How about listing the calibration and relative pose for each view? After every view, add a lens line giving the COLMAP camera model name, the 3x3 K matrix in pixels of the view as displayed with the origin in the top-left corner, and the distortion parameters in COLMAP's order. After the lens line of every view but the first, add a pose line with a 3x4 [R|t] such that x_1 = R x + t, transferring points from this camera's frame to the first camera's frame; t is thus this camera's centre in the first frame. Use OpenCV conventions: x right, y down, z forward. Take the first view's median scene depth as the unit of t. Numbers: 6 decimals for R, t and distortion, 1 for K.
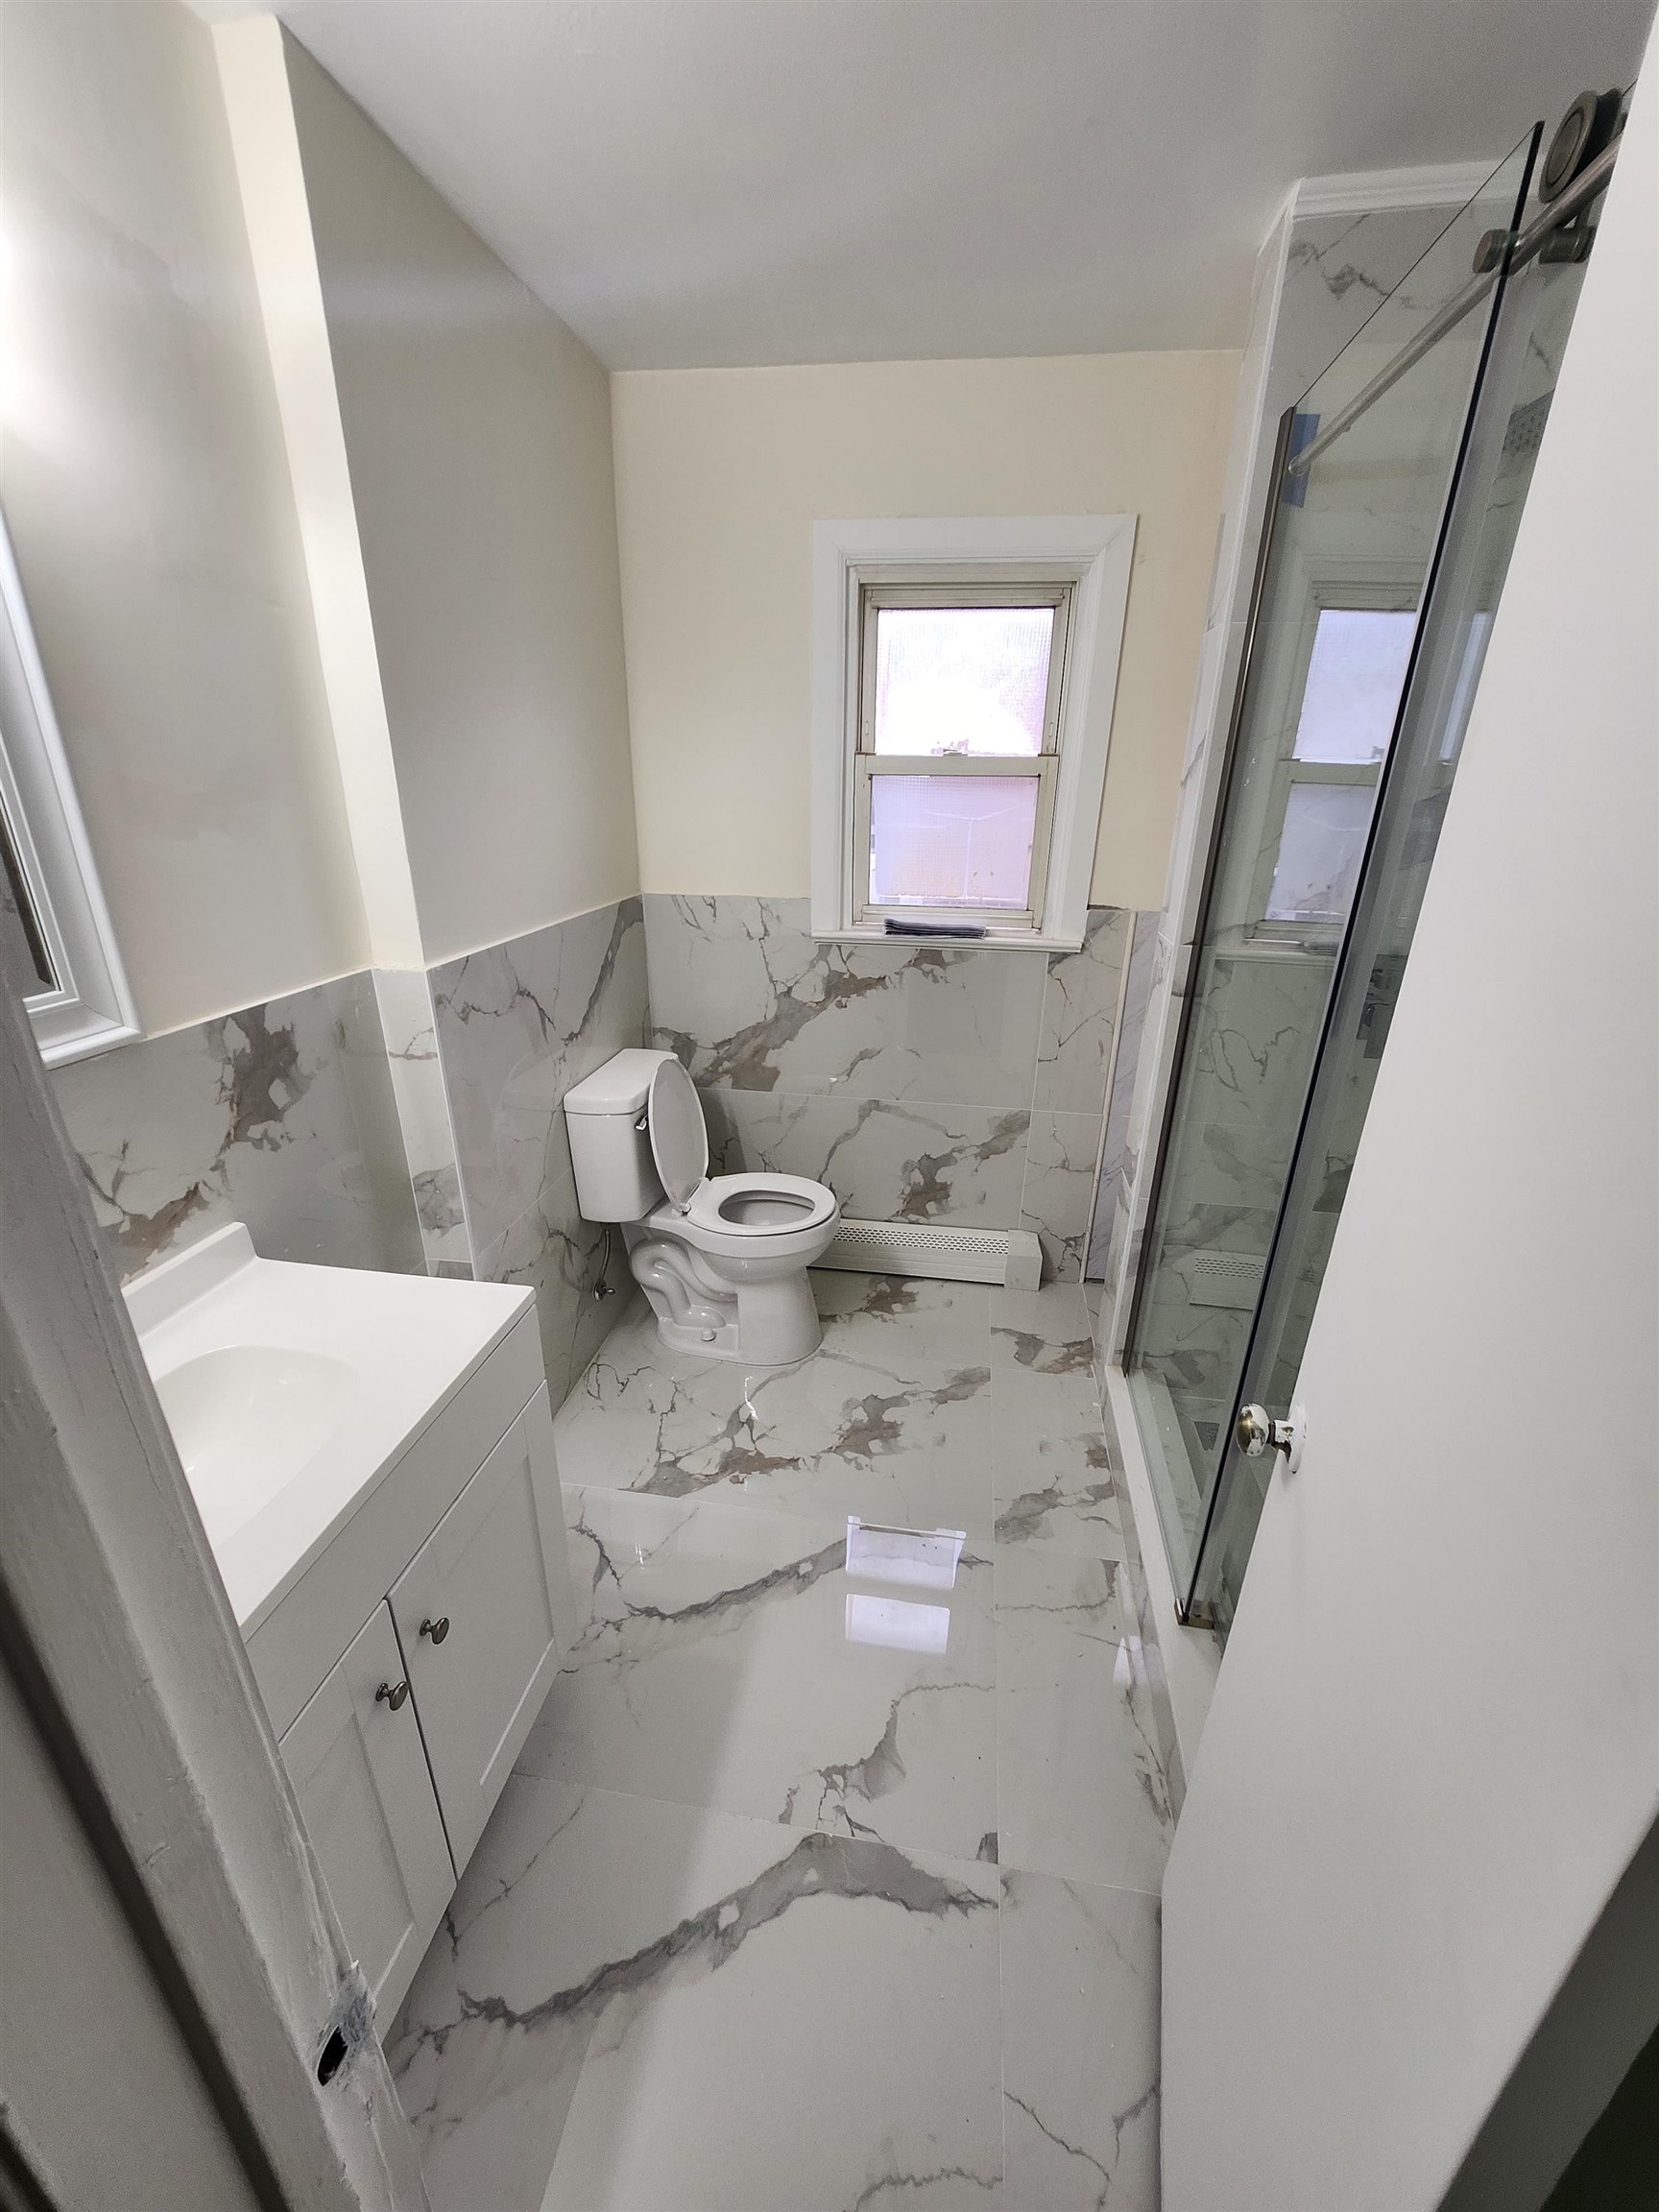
lens RADIAL K [[877.3, 0, 829.5], [0, 877.3, 1106.0], [0, 0, 1]] dist [-0.001055, -0.000250]
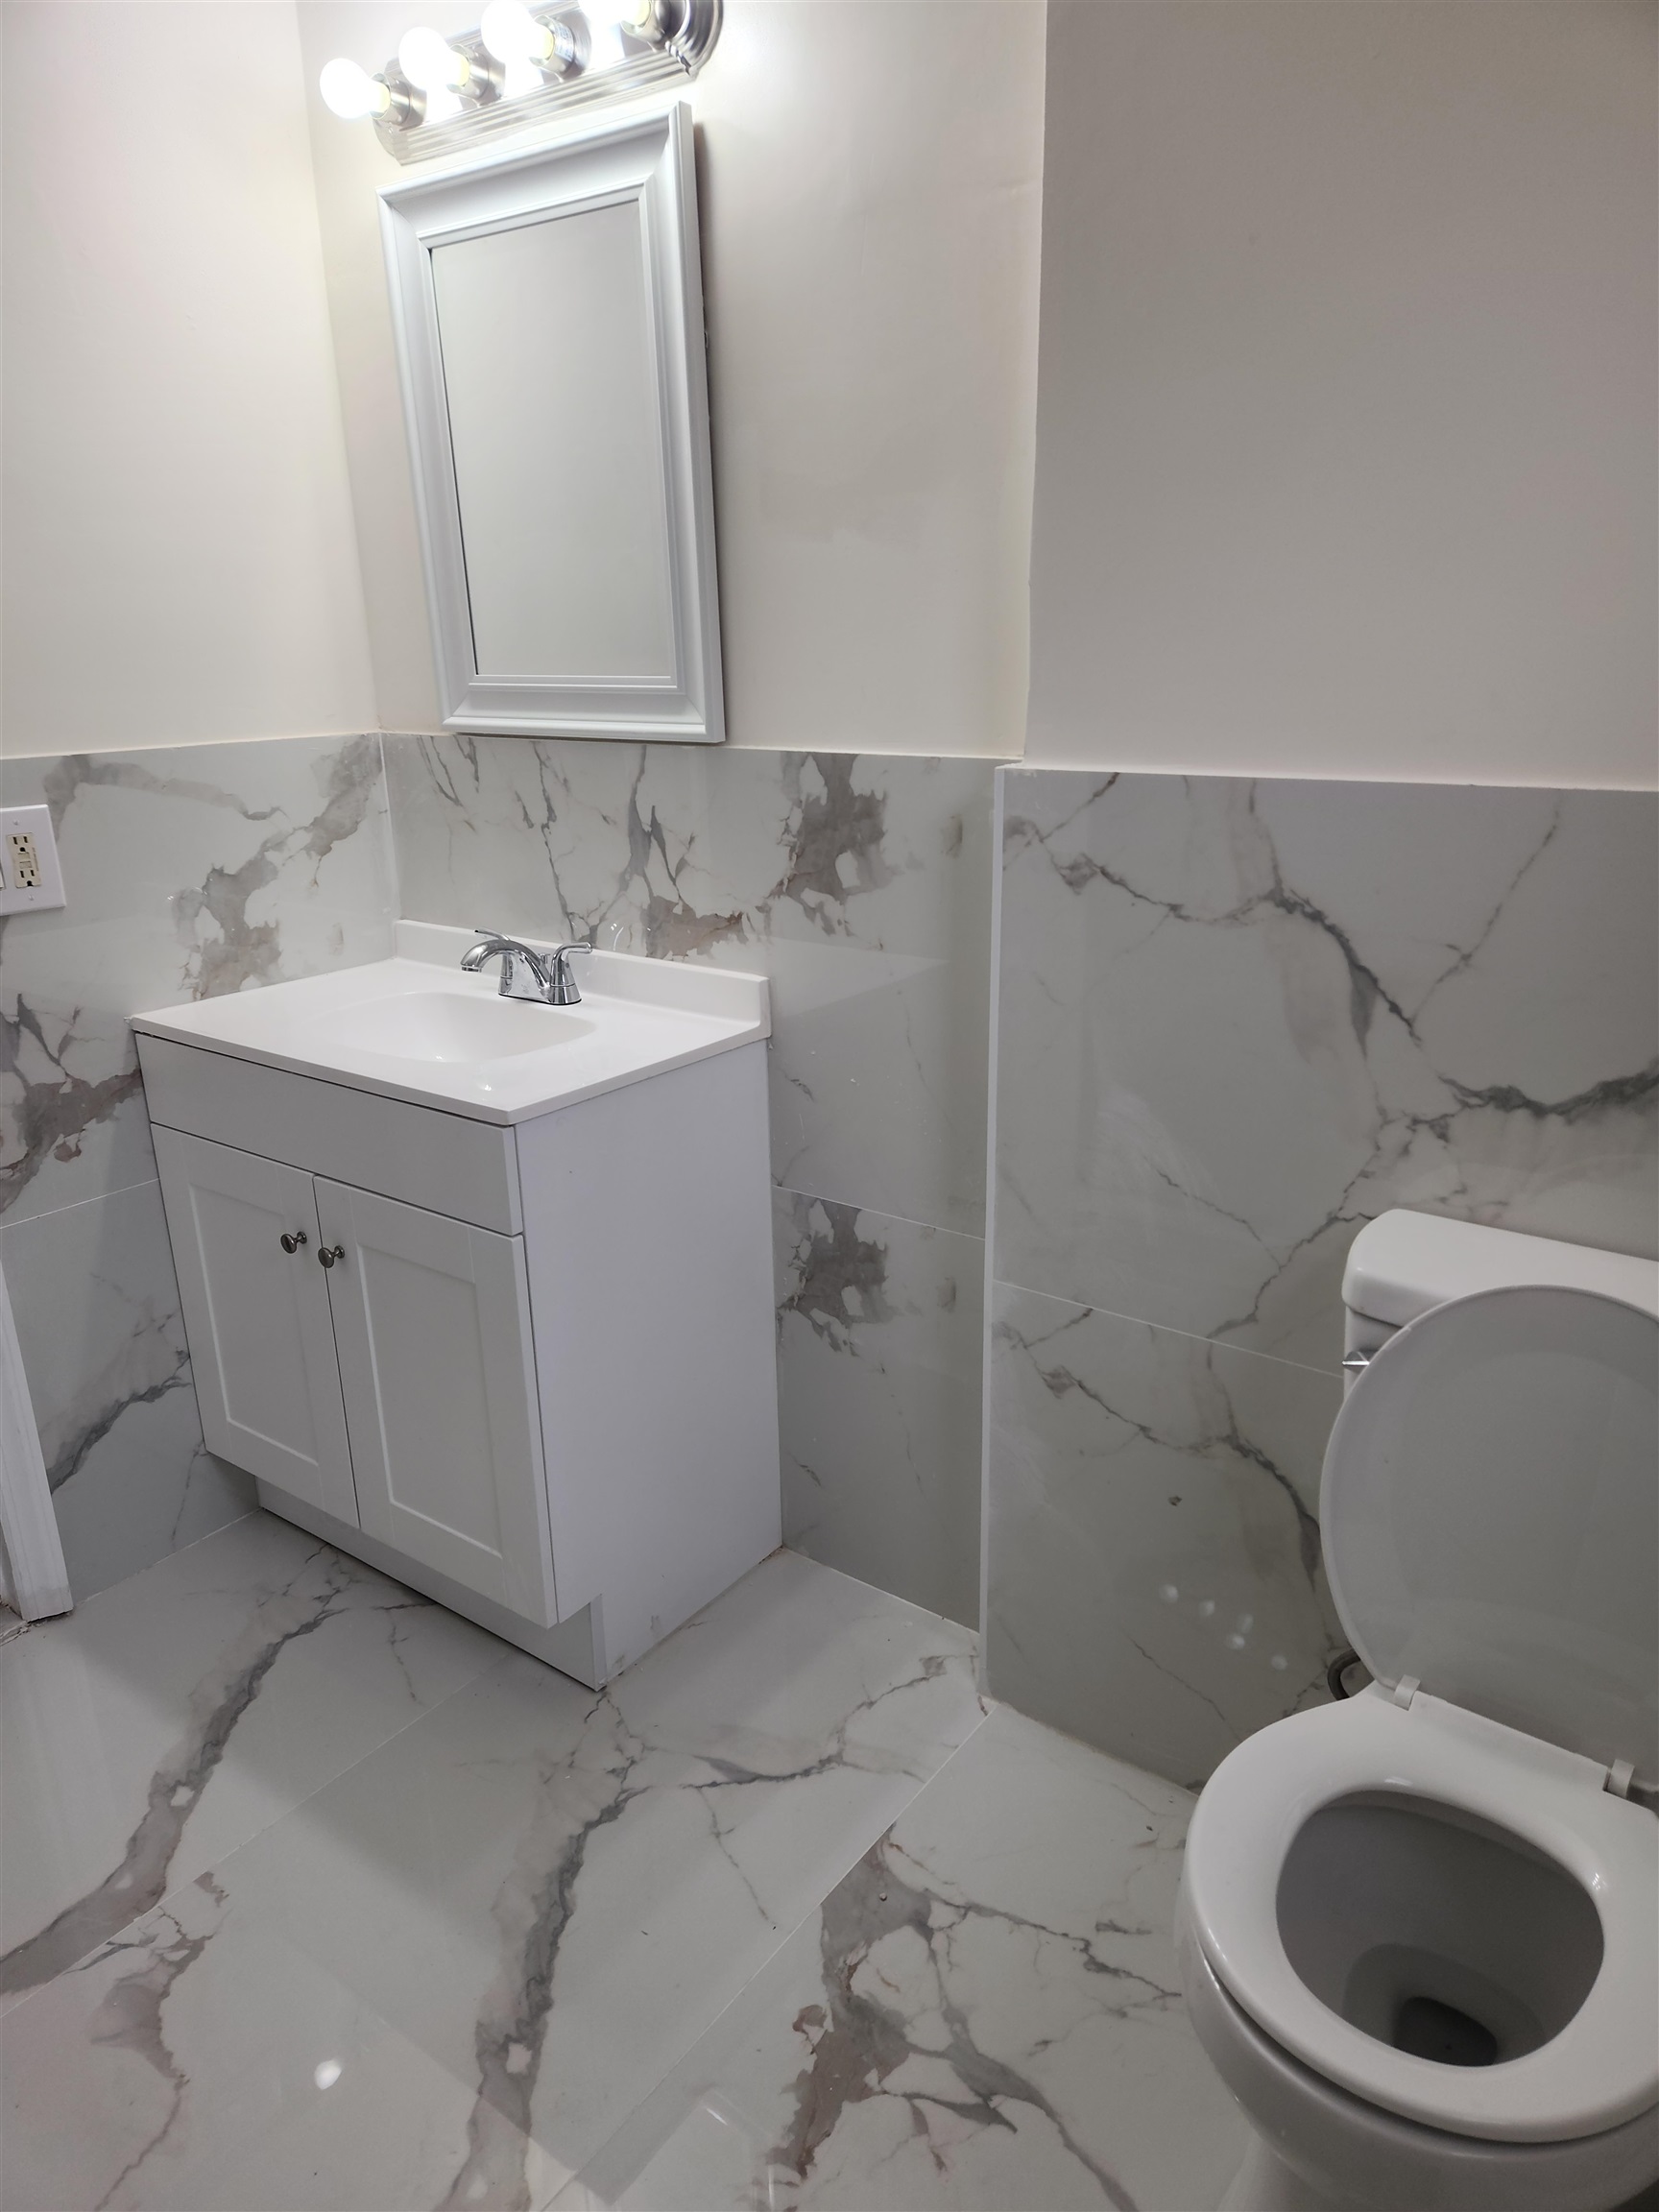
lens RADIAL K [[1462.0, 0, 829.5], [0, 1462.0, 1106.0], [0, 0, 1]] dist [0.091126, -0.089106]
pose [[-0.460744, 0.265277, -0.846961, 0.579981], [-0.306752, 0.847880, 0.432438, -0.408807], [0.832837, 0.459050, -0.309282, 1.507205]]
